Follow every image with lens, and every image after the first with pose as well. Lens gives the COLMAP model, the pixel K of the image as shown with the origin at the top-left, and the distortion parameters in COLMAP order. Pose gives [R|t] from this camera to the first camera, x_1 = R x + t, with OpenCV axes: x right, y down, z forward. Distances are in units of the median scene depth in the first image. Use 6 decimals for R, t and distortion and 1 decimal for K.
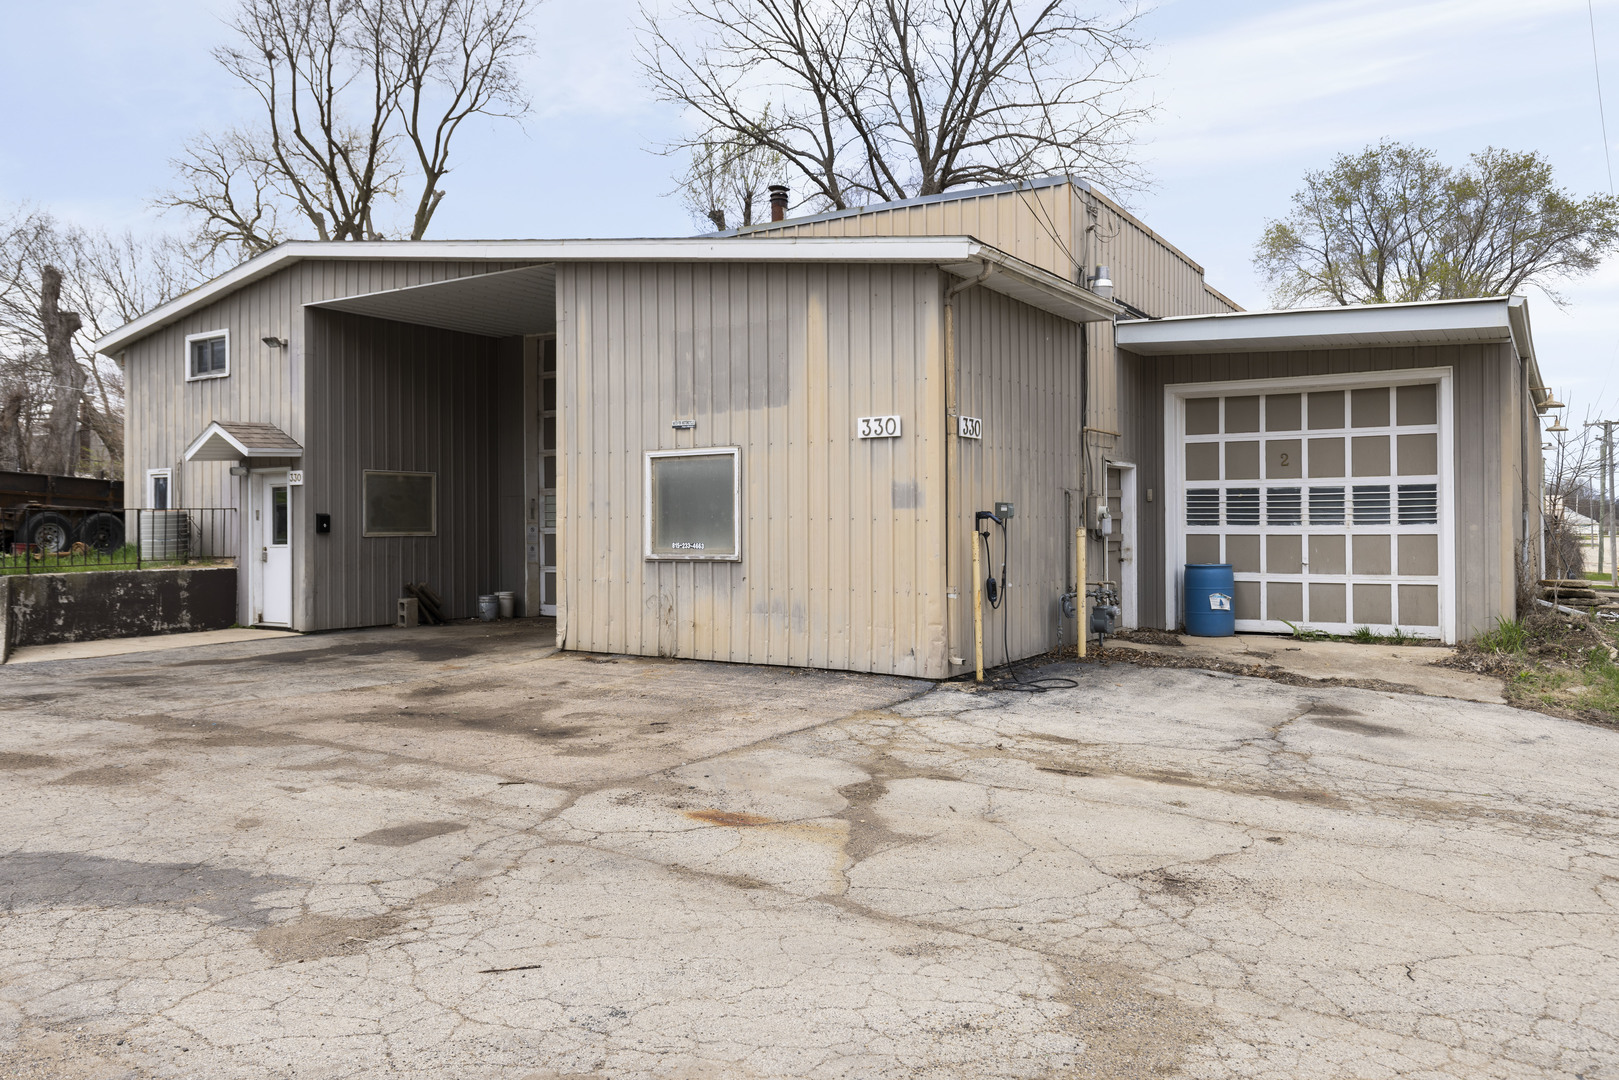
lens RADIAL K [[1197.4, 0, 809.4], [0, 1197.4, 532.1], [0, 0, 1]] dist [-0.009234, 0.000218]
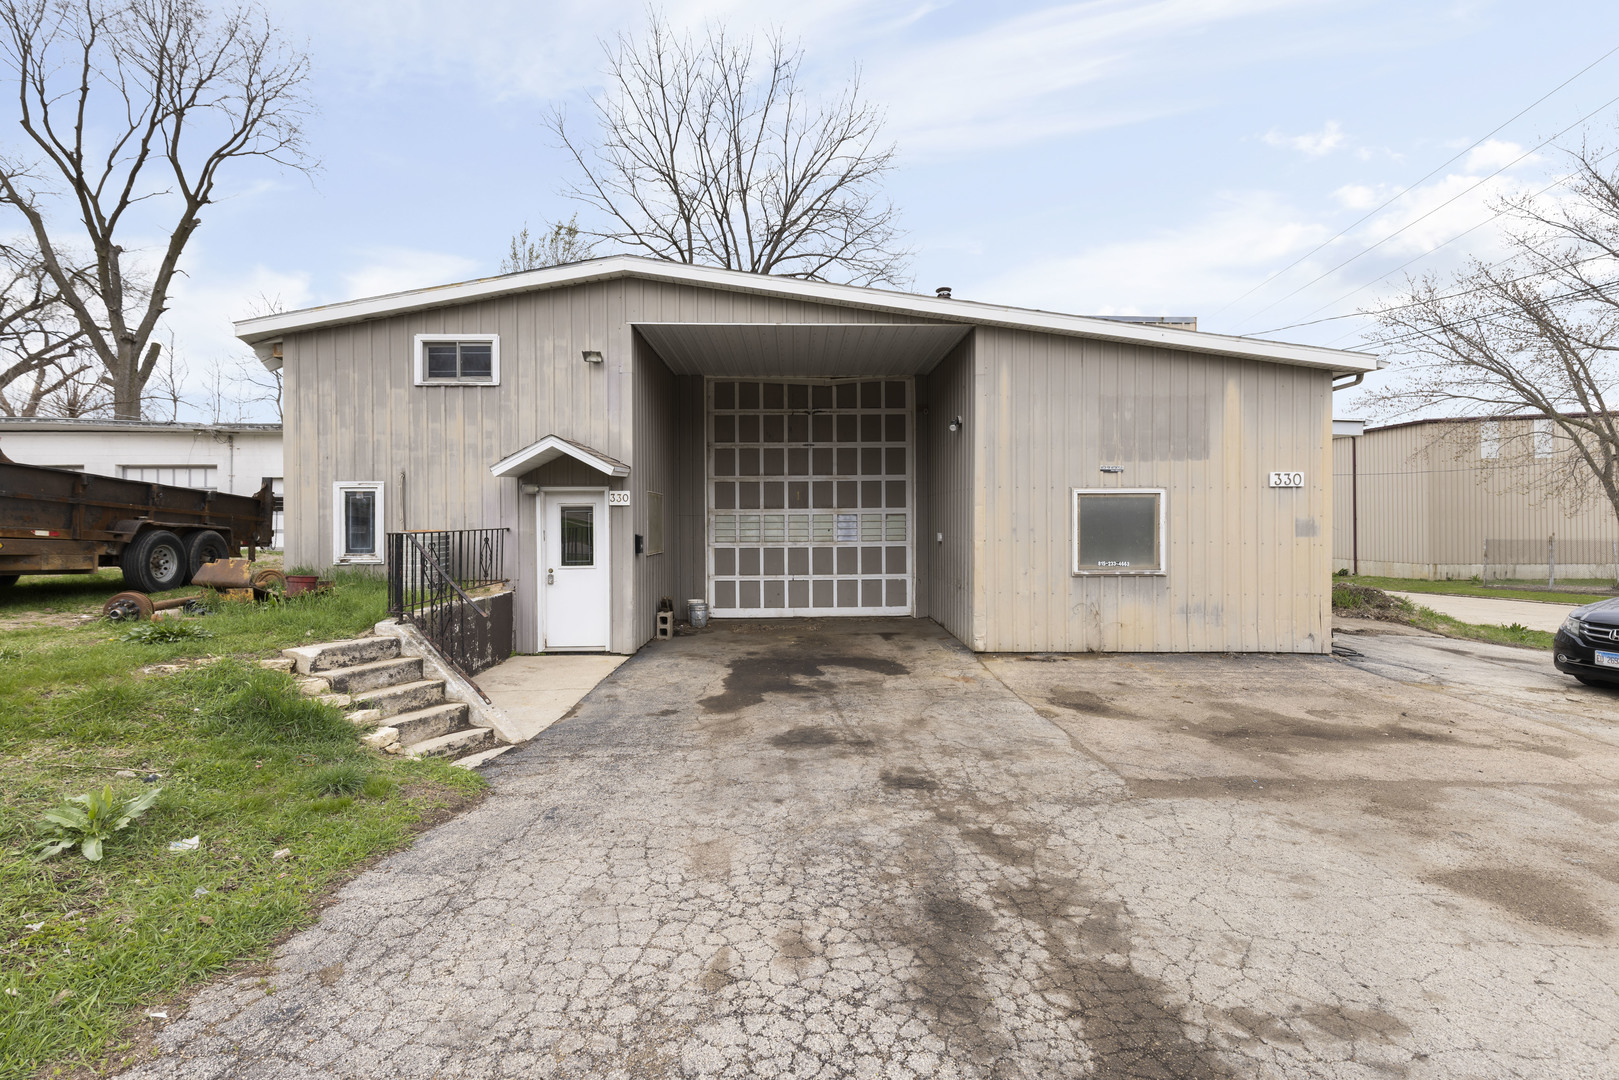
lens RADIAL K [[738.0, 0, 809.6], [0, 738.0, 535.9], [0, 0, 1]] dist [0.000932, 0.001128]
pose [[0.833853, -0.005893, 0.551955, -0.766874], [0.000231, 0.999947, 0.010327, -0.025303], [-0.551987, -0.008483, 0.833810, 0.495603]]
